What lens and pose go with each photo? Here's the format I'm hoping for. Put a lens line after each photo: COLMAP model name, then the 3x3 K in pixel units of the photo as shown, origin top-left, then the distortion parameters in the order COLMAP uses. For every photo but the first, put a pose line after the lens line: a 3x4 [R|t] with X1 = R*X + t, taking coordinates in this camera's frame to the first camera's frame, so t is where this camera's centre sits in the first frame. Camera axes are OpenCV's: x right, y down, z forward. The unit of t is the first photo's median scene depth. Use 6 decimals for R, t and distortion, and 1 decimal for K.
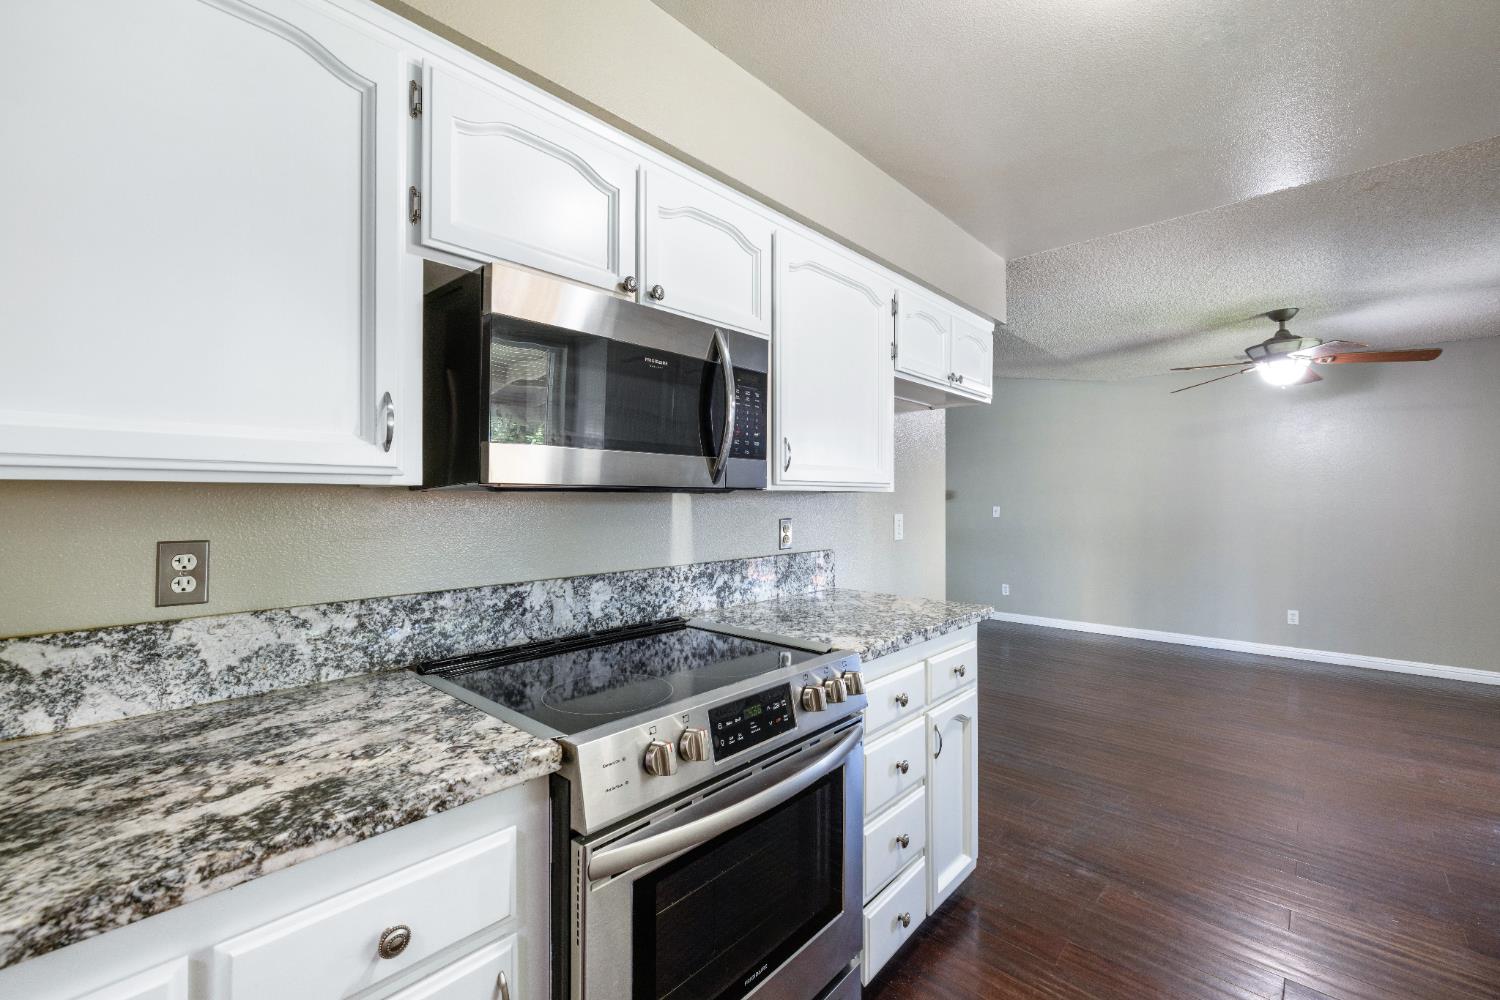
lens RADIAL K [[628.5, 0, 744.5], [0, 628.5, 503.5], [0, 0, 1]] dist [0.001500, 0.000112]
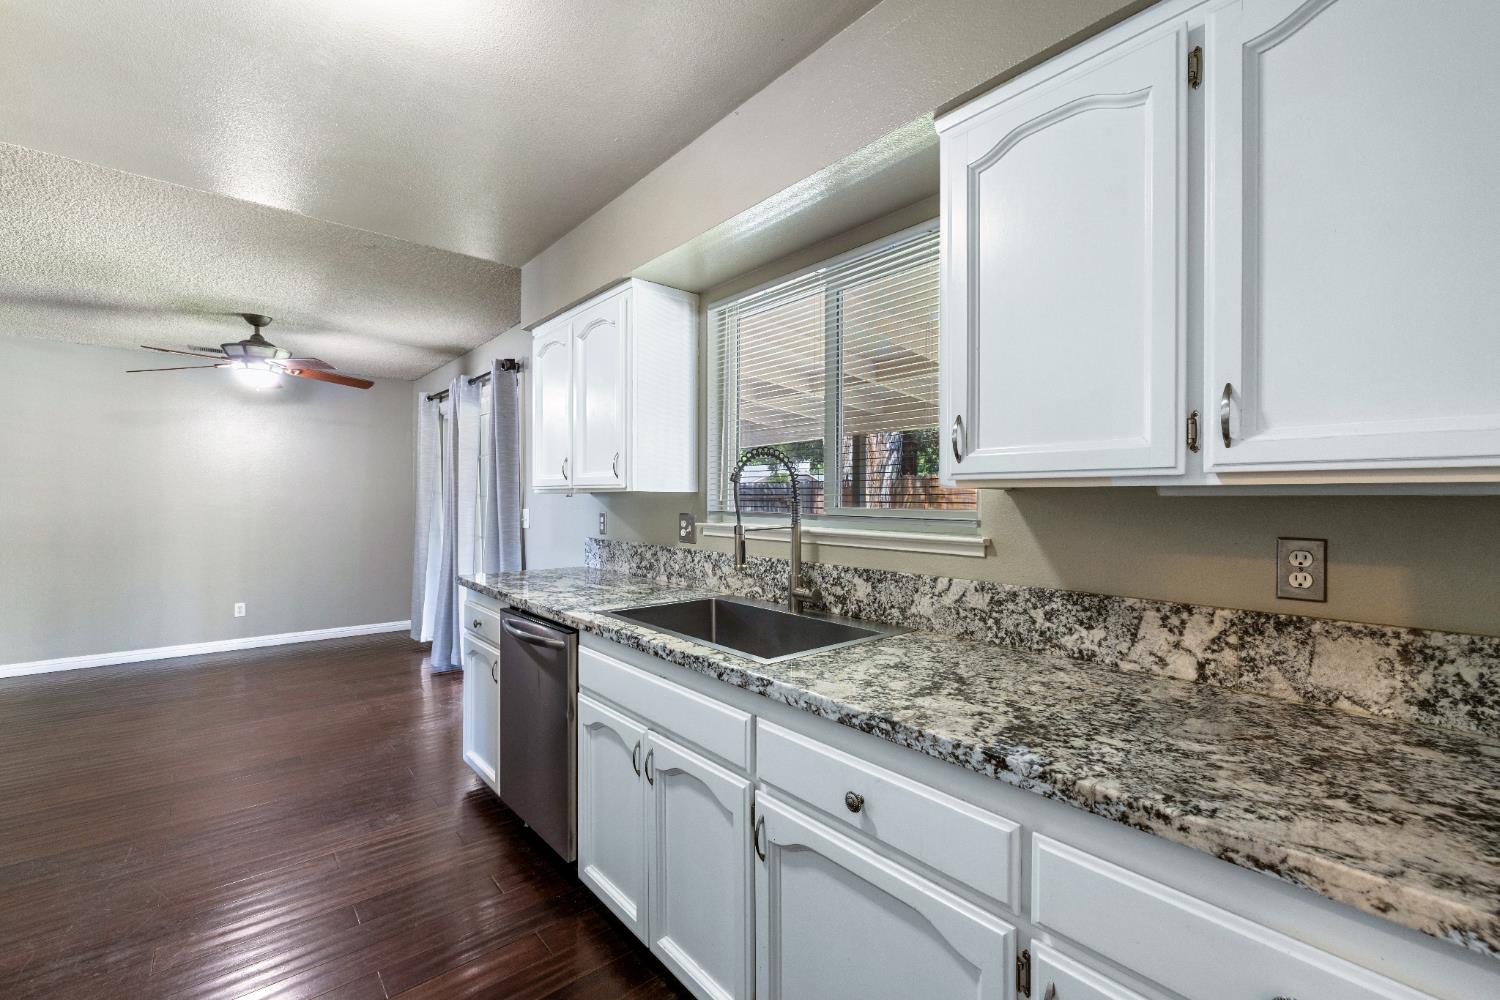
lens RADIAL K [[628.5, 0, 745.6], [0, 628.5, 504.8], [0, 0, 1]] dist [0.001500, 0.000112]
pose [[0.123306, -0.007169, 0.992343, -0.088924], [0.003120, 0.999972, 0.006837, 0.003952], [-0.992364, 0.002253, 0.123325, 0.062030]]
